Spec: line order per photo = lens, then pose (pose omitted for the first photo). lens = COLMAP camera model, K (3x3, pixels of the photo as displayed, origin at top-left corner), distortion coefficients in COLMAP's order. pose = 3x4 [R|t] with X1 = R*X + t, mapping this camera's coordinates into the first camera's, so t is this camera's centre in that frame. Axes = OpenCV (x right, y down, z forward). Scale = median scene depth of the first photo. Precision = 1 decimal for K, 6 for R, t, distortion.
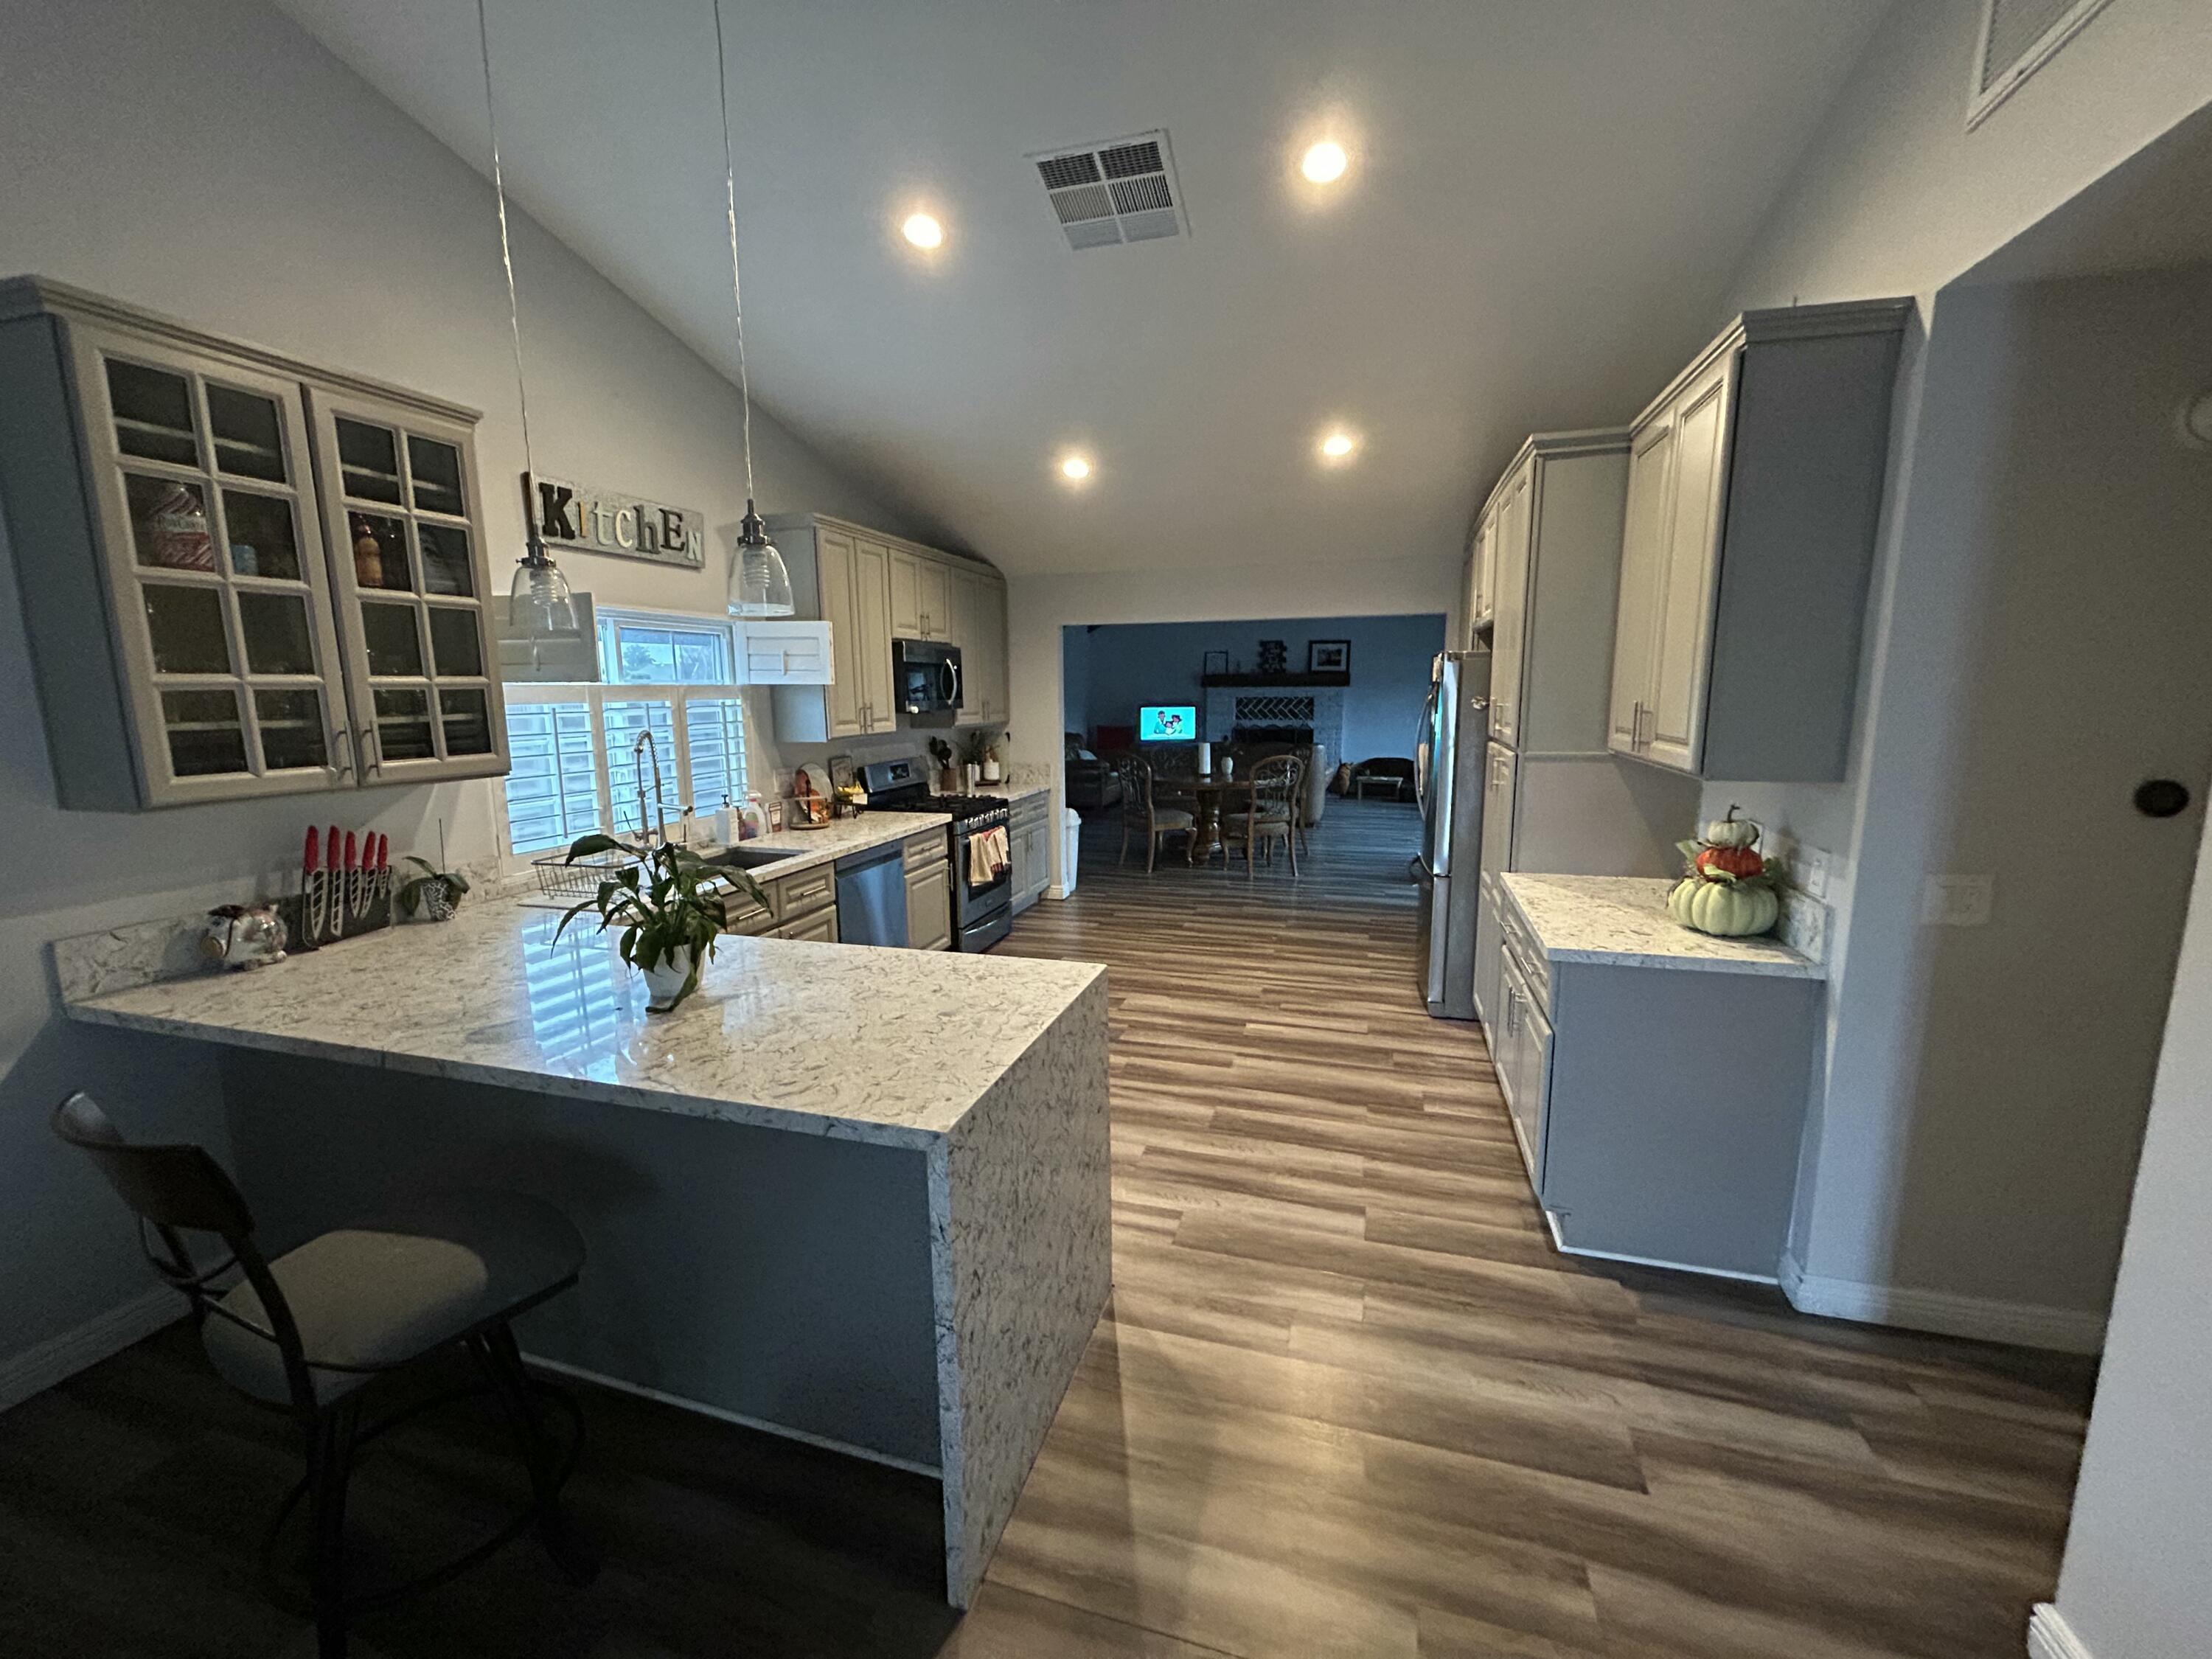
lens RADIAL K [[902.8, 0, 1088.4], [0, 902.8, 823.5], [0, 0, 1]] dist [0.022083, -0.011959]
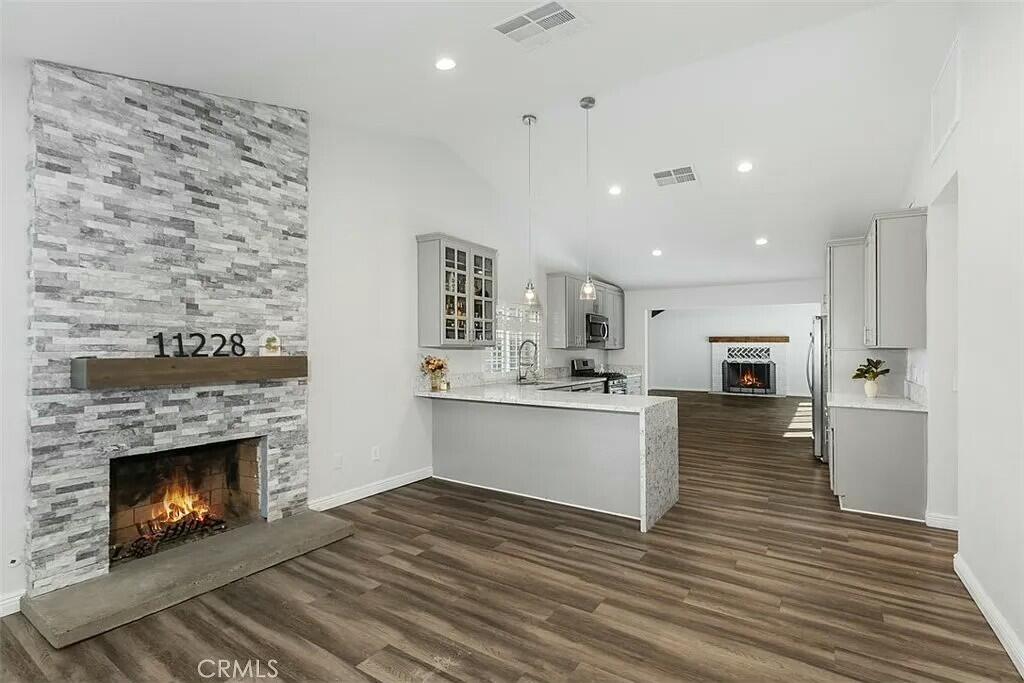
lens RADIAL K [[471.3, 0, 512.0], [0, 471.3, 346.0], [0, 0, 1]] dist [-0.002416, -0.000257]
pose [[0.961868, 0.008953, -0.273367, -0.061527], [-0.051996, 0.987224, -0.150618, 0.175452], [0.268526, 0.159088, 0.950045, -0.591947]]
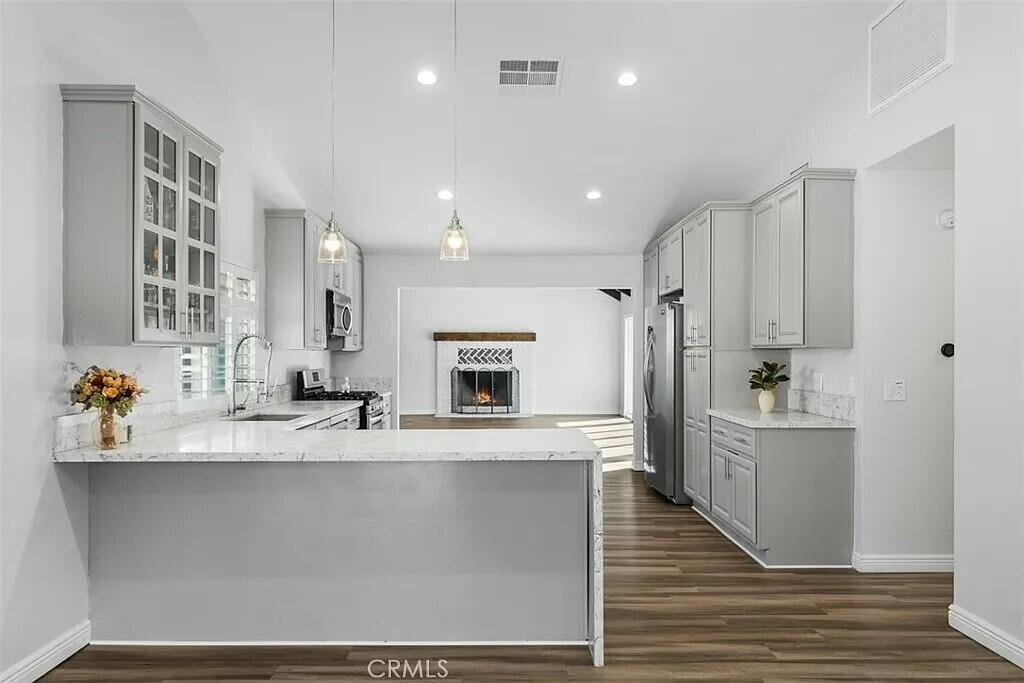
lens RADIAL K [[735.5, 0, 507.9], [0, 735.5, 344.4], [0, 0, 1]] dist [0.002071, -0.000877]
pose [[0.953593, 0.010299, 0.300924, -0.432741], [0.038981, 0.986781, -0.157299, 0.148823], [-0.298566, 0.161729, 0.940586, -0.393502]]
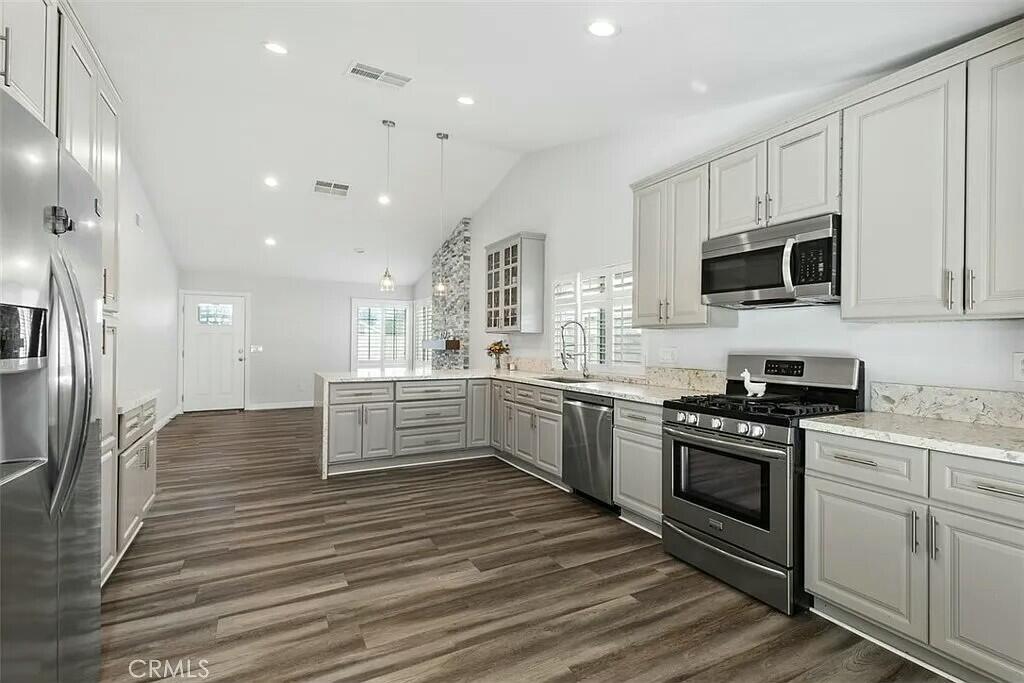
lens RADIAL K [[471.3, 0, 512.0], [0, 471.3, 346.0], [0, 0, 1]] dist [-0.002416, -0.000257]
pose [[-0.703942, 0.002870, -0.710252, 0.522239], [-0.114270, 0.986508, 0.117240, -0.166583], [0.701005, 0.163691, -0.694116, 1.788277]]
